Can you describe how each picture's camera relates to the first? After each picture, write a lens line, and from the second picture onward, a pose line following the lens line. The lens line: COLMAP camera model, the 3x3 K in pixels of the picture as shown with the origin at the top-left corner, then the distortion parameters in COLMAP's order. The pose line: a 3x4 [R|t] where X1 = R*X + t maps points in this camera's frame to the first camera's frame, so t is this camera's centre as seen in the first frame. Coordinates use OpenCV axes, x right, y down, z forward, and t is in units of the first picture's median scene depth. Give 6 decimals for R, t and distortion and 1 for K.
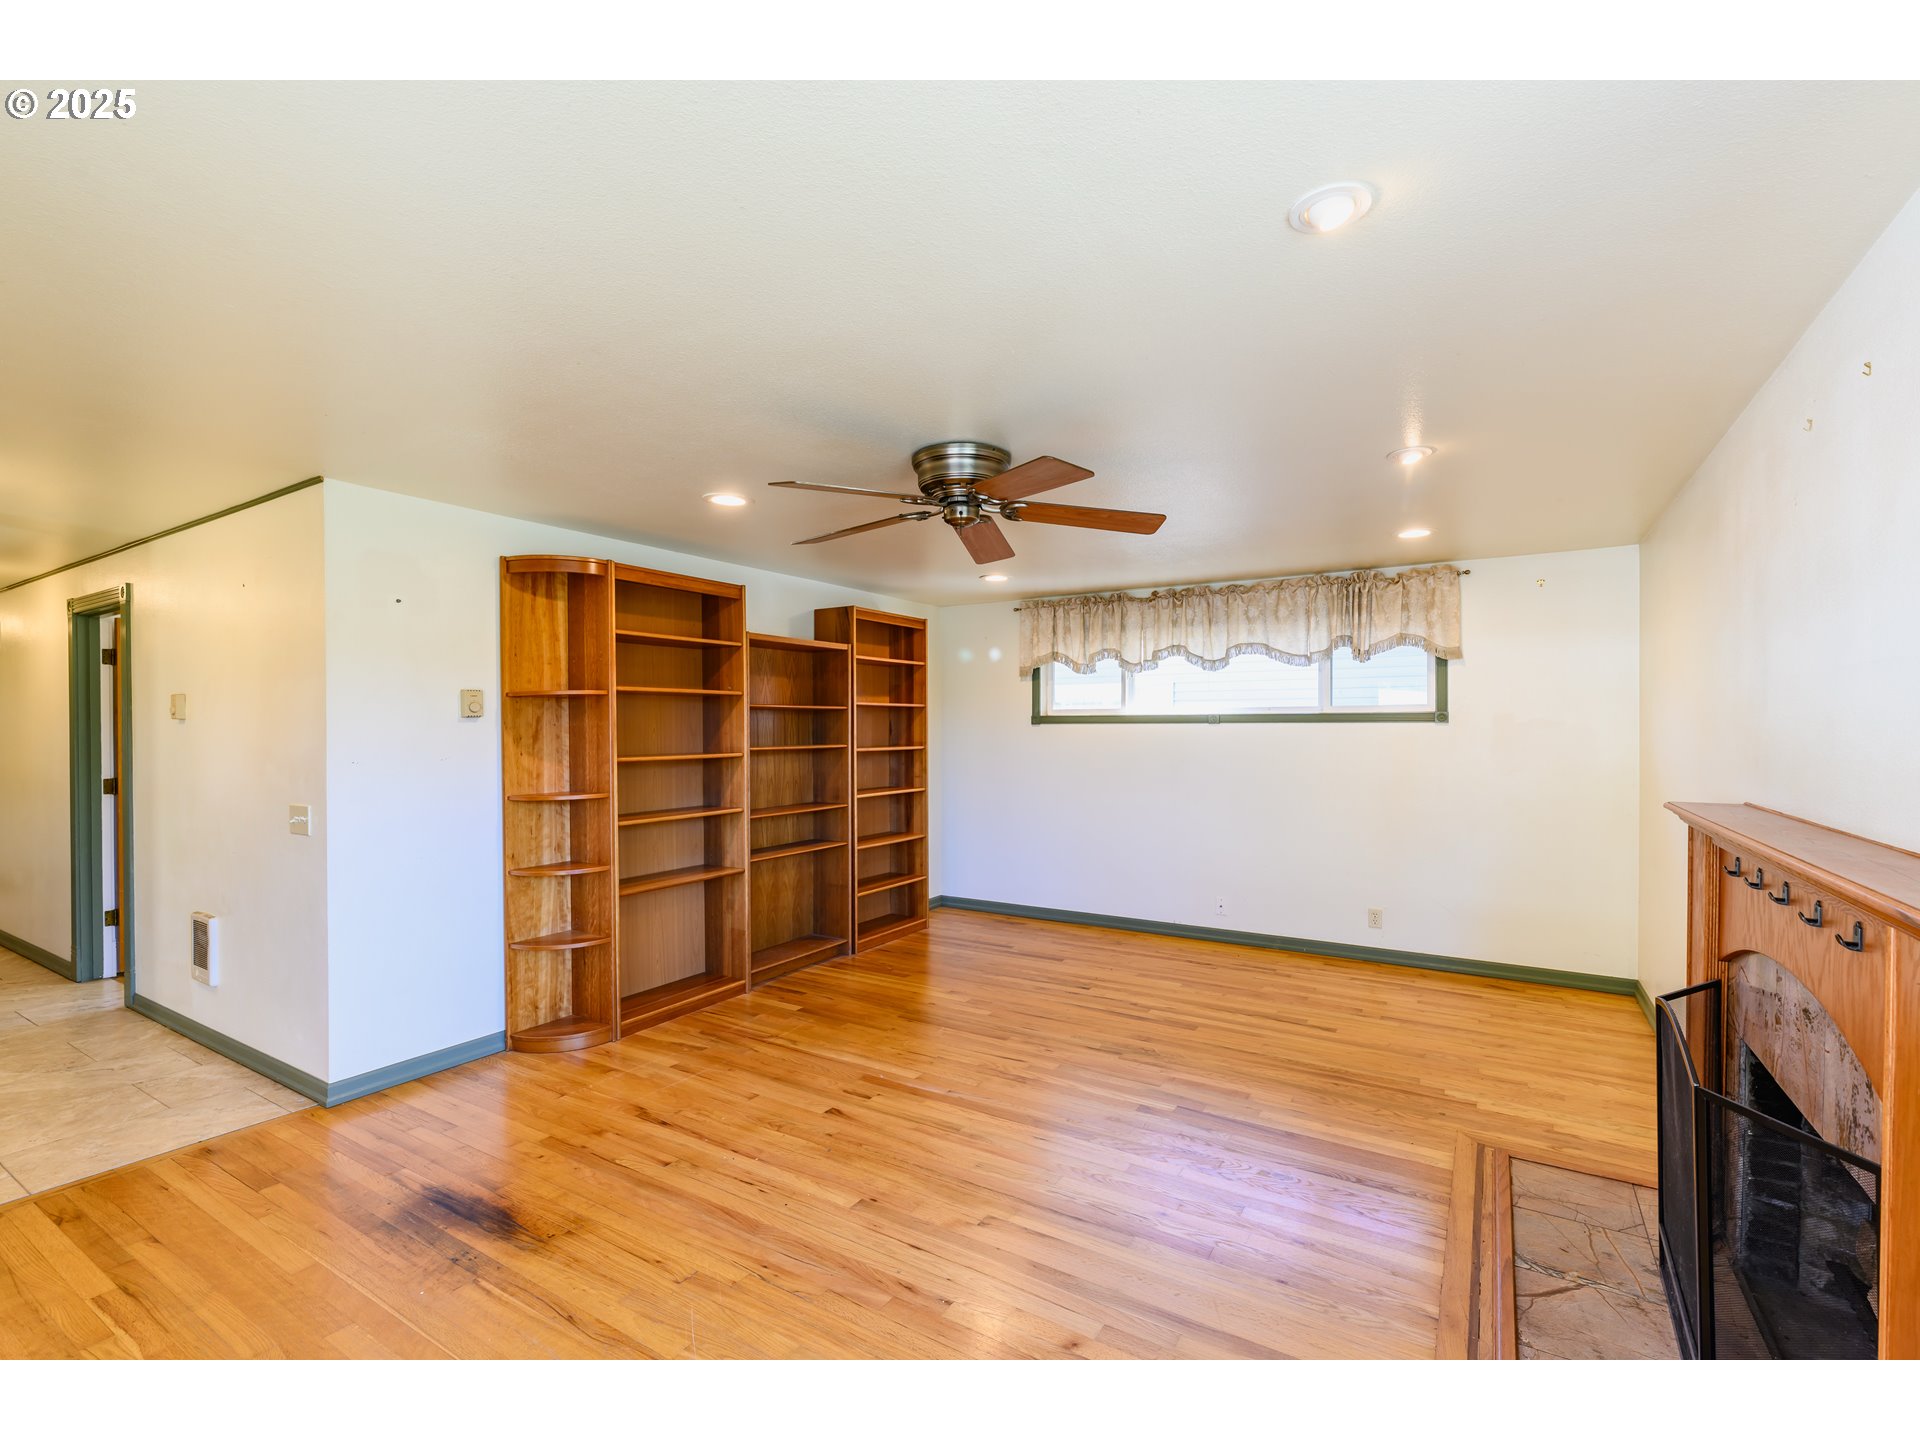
lens RADIAL K [[827.8, 0, 998.5], [0, 827.8, 730.0], [0, 0, 1]] dist [-0.000872, -0.000269]
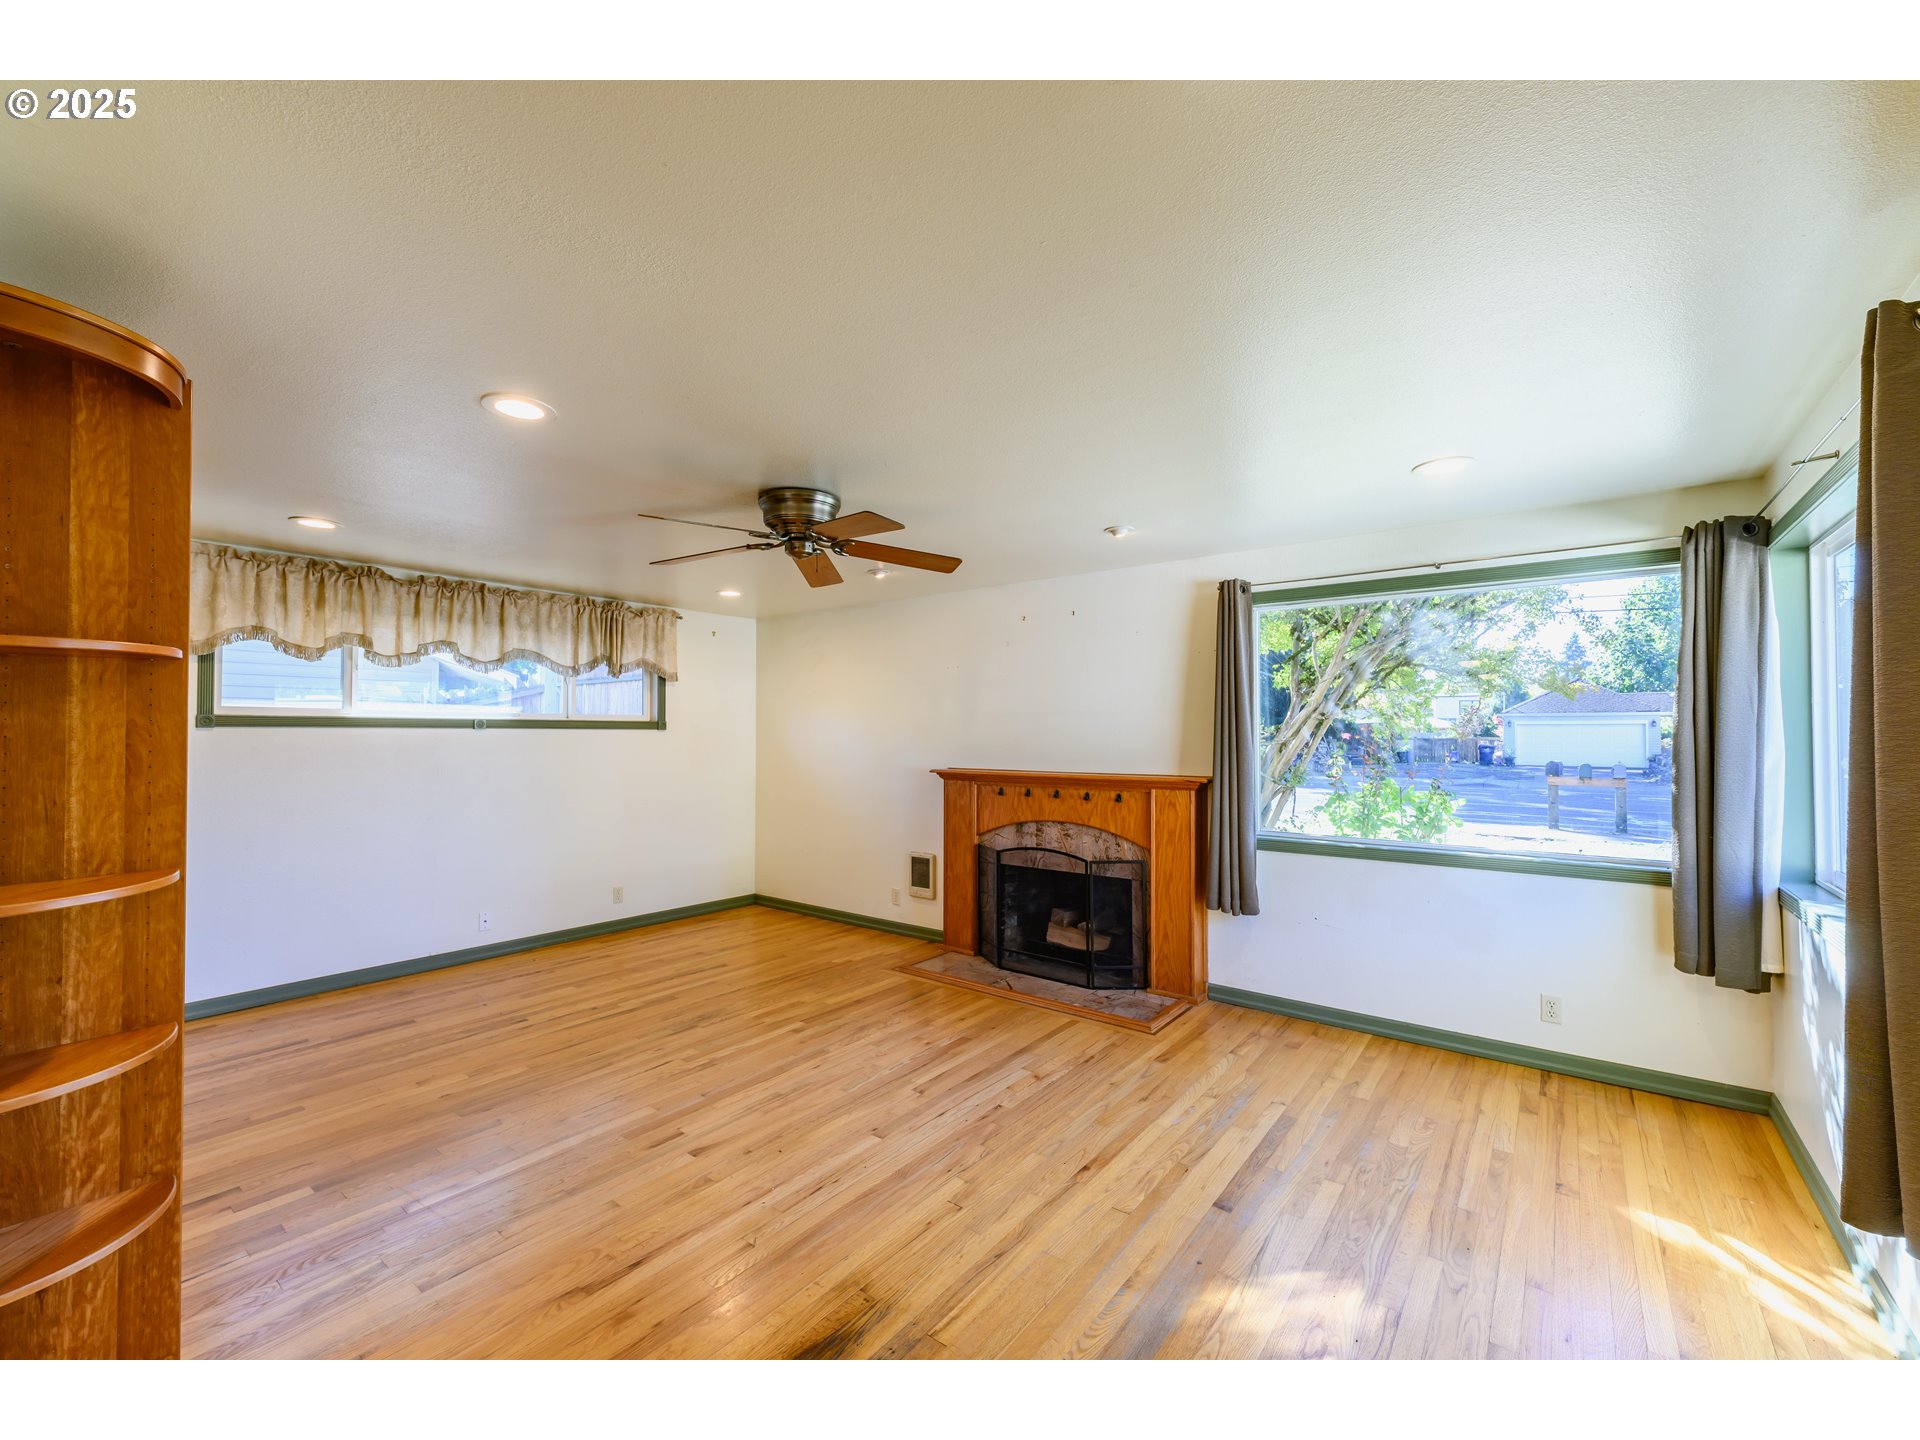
lens RADIAL K [[818.9, 0, 980.8], [0, 818.9, 718.3], [0, 0, 1]] dist [-0.004508, 0.000545]
pose [[0.095693, 0.020357, 0.995203, -0.717211], [0.002685, 0.999782, -0.020709, 0.001178], [-0.995407, 0.004654, 0.095618, 0.399160]]
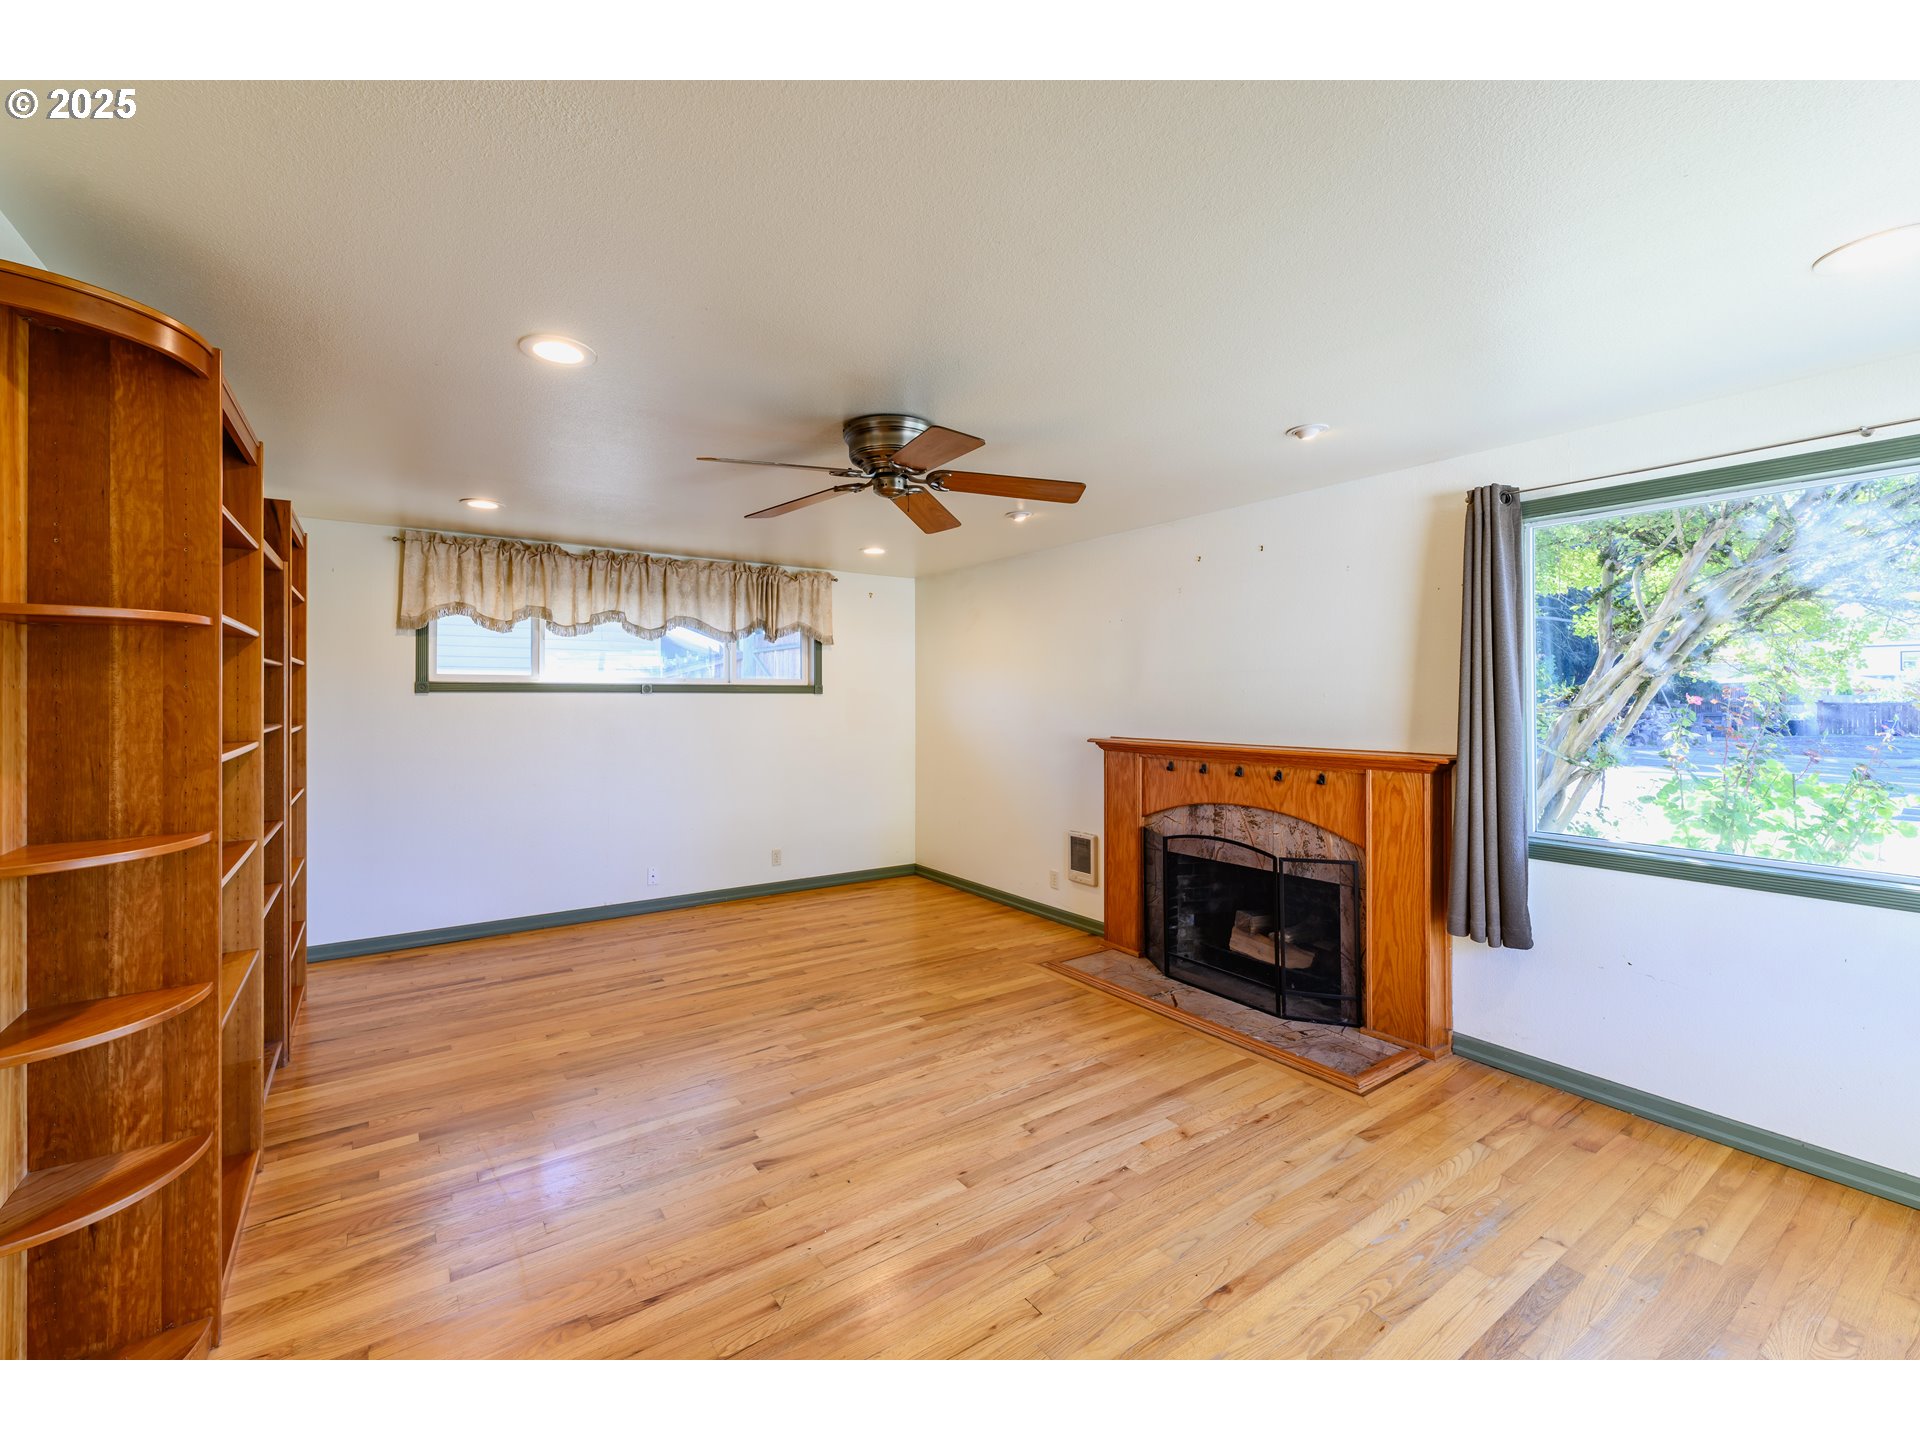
lens RADIAL K [[827.8, 0, 902.0], [0, 827.8, 690.2], [0, 0, 1]] dist [-0.000872, -0.000269]
pose [[0.431593, 0.008975, 0.902024, -0.588339], [0.003017, 0.999931, -0.011392, 0.000640], [-0.902063, 0.007638, 0.431536, 0.344817]]
